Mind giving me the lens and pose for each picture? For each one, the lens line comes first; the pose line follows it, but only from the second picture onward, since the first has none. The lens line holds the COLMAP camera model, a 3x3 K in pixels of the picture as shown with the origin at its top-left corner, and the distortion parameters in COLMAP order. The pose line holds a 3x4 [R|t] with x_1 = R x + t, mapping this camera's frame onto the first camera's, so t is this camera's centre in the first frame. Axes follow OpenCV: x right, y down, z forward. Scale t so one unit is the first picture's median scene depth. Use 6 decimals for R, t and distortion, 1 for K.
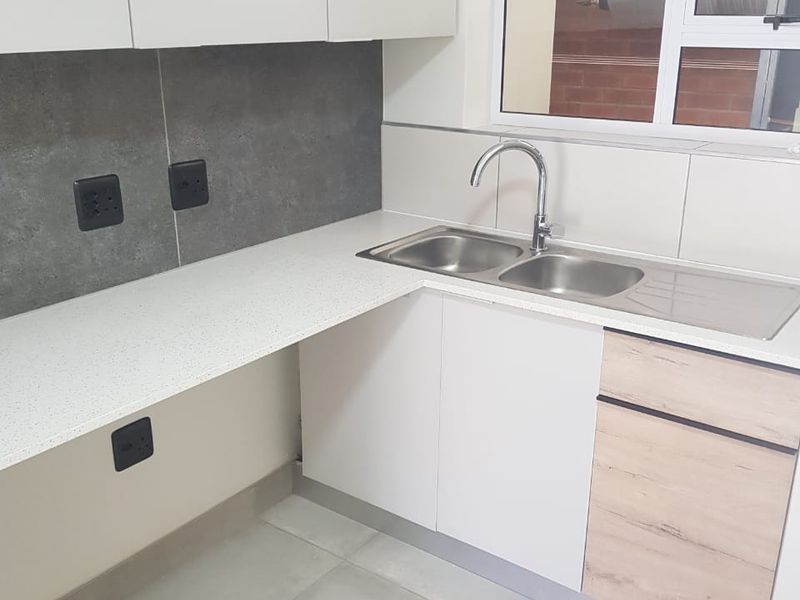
lens RADIAL K [[837.3, 0, 401.2], [0, 837.3, 309.6], [0, 0, 1]] dist [0.007839, -0.017118]
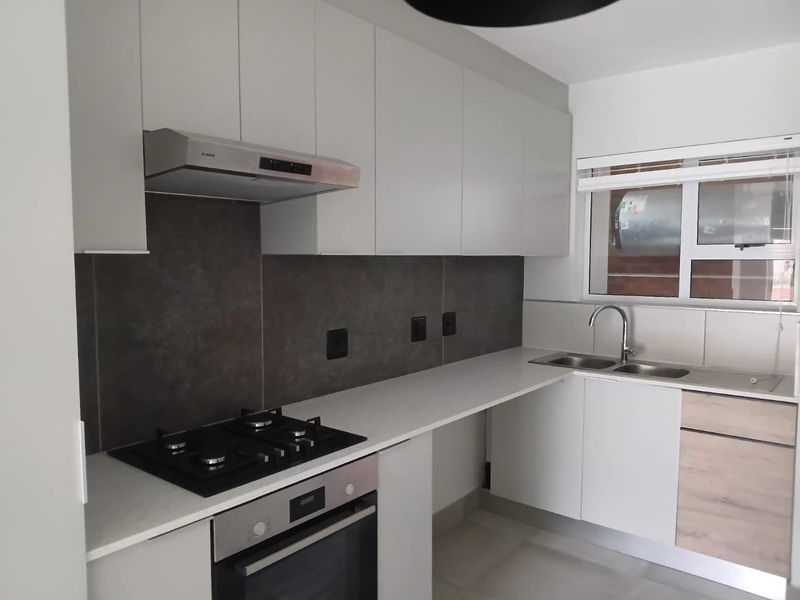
lens RADIAL K [[593.3, 0, 400.0], [0, 593.3, 300.0], [0, 0, 1]] dist [0.069184, -0.108434]
pose [[0.999394, 0.003791, -0.034601, -0.319931], [-0.012827, 0.964204, -0.264851, 0.170480], [0.032358, 0.265134, 0.963668, -0.377853]]
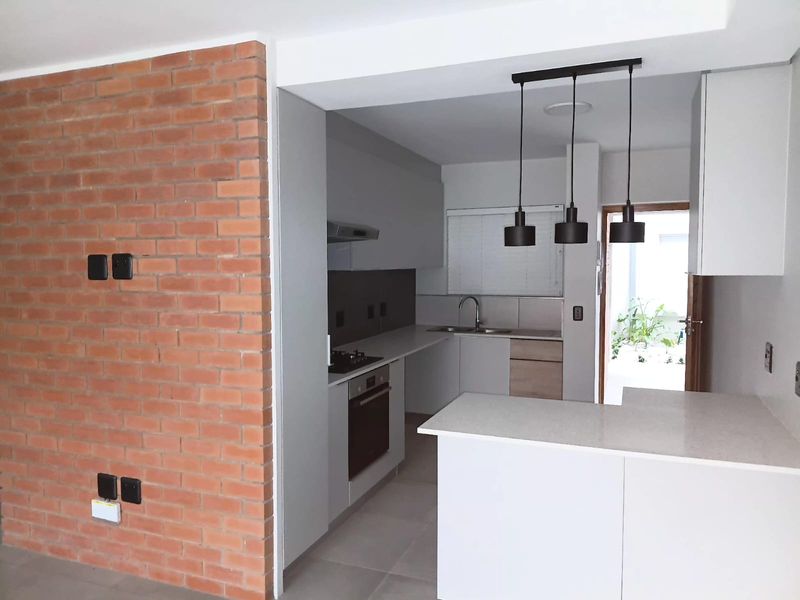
lens RADIAL K [[593.3, 0, 400.0], [0, 593.3, 300.0], [0, 0, 1]] dist [0.069184, -0.108434]
pose [[0.963968, -0.018828, 0.265352, -0.810725], [0.090506, 0.961199, -0.260586, 0.435118], [-0.250150, 0.275212, 0.928269, -1.213889]]
